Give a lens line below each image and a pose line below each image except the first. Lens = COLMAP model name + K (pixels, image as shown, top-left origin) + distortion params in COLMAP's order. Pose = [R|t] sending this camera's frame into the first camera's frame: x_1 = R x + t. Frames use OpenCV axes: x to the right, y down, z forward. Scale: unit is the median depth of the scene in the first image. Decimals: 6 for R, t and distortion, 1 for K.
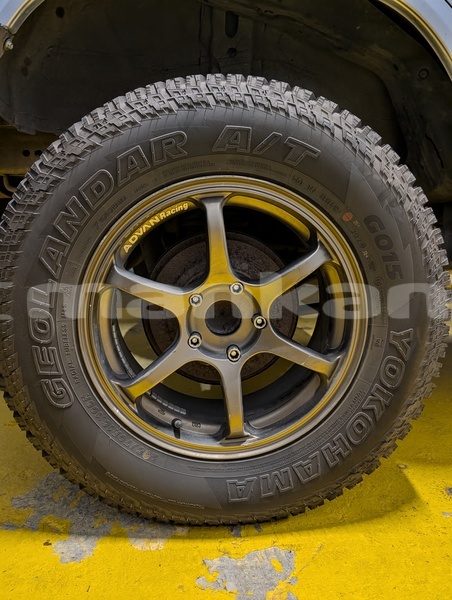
lens RADIAL K [[422.7, 0, 224.8], [0, 422.7, 299.6], [0, 0, 1]] dist [-0.000432, -0.001945]
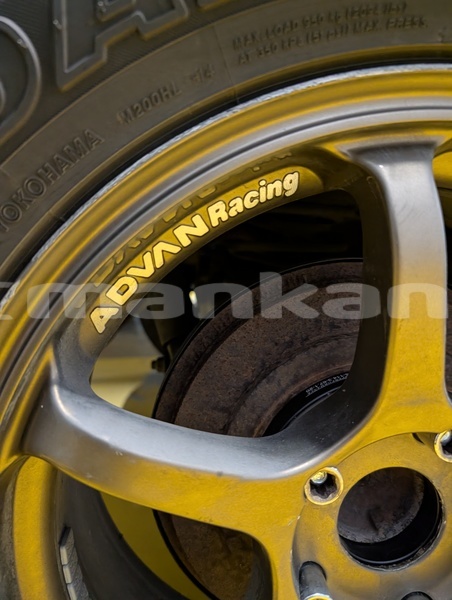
lens RADIAL K [[422.7, 0, 226.3], [0, 422.7, 301.8], [0, 0, 1]] dist [-0.000432, -0.001945]
pose [[0.999987, -0.004713, 0.002023, -0.142765], [0.004820, 0.998377, -0.056755, -0.117860], [-0.001753, 0.056764, 0.998386, 0.700966]]
